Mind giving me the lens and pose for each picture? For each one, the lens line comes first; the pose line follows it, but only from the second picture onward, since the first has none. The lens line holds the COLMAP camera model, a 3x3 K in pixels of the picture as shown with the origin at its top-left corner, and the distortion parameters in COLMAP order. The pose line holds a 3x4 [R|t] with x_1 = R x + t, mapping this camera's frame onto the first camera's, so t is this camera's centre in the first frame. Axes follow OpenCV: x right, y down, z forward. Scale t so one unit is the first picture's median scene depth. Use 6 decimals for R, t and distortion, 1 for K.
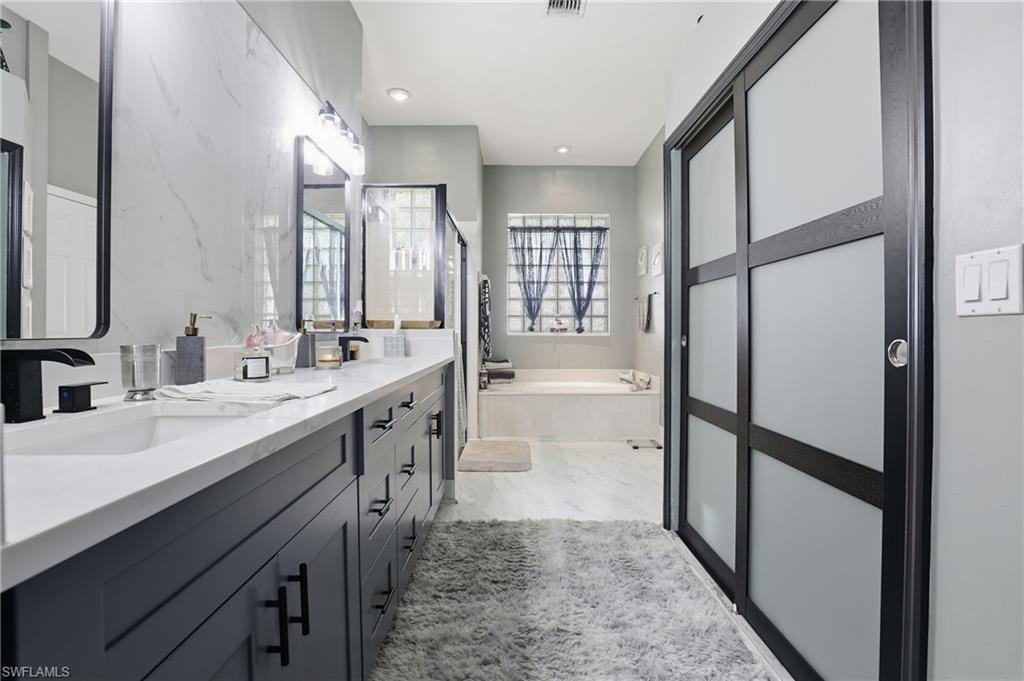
lens RADIAL K [[465.9, 0, 516.0], [0, 465.9, 330.3], [0, 0, 1]] dist [-0.031579, 0.000594]
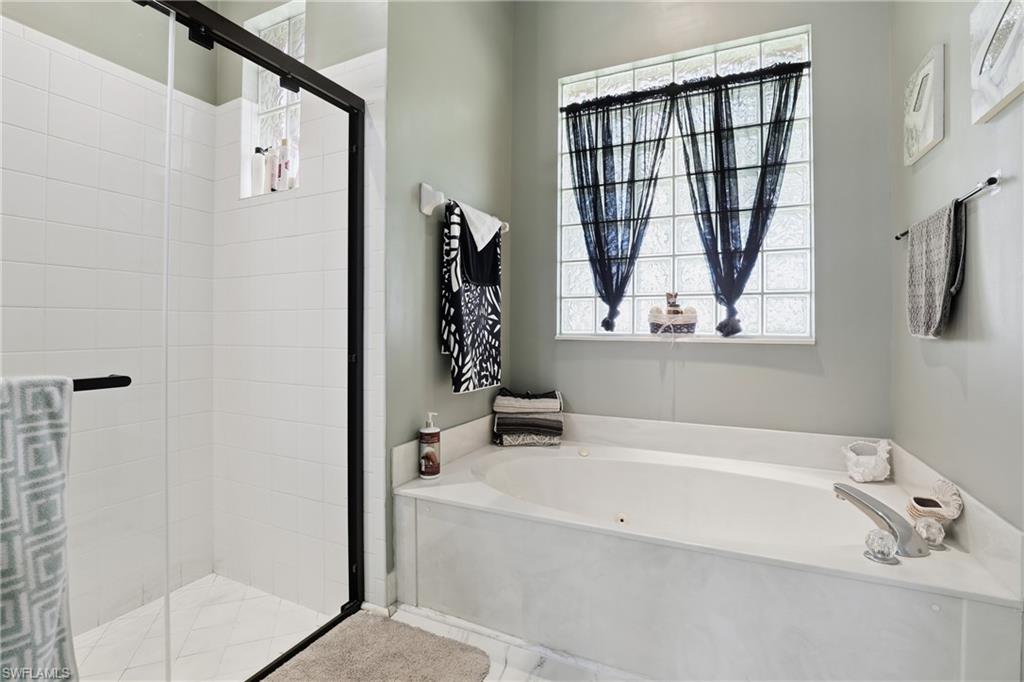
lens RADIAL K [[465.9, 0, 516.0], [0, 465.9, 330.8], [0, 0, 1]] dist [-0.031579, 0.000594]
pose [[0.903069, 0.001941, -0.429491, 0.142395], [-0.002113, 0.999998, 0.000075, 0.002104], [0.429490, 0.000840, 0.903071, 0.557622]]
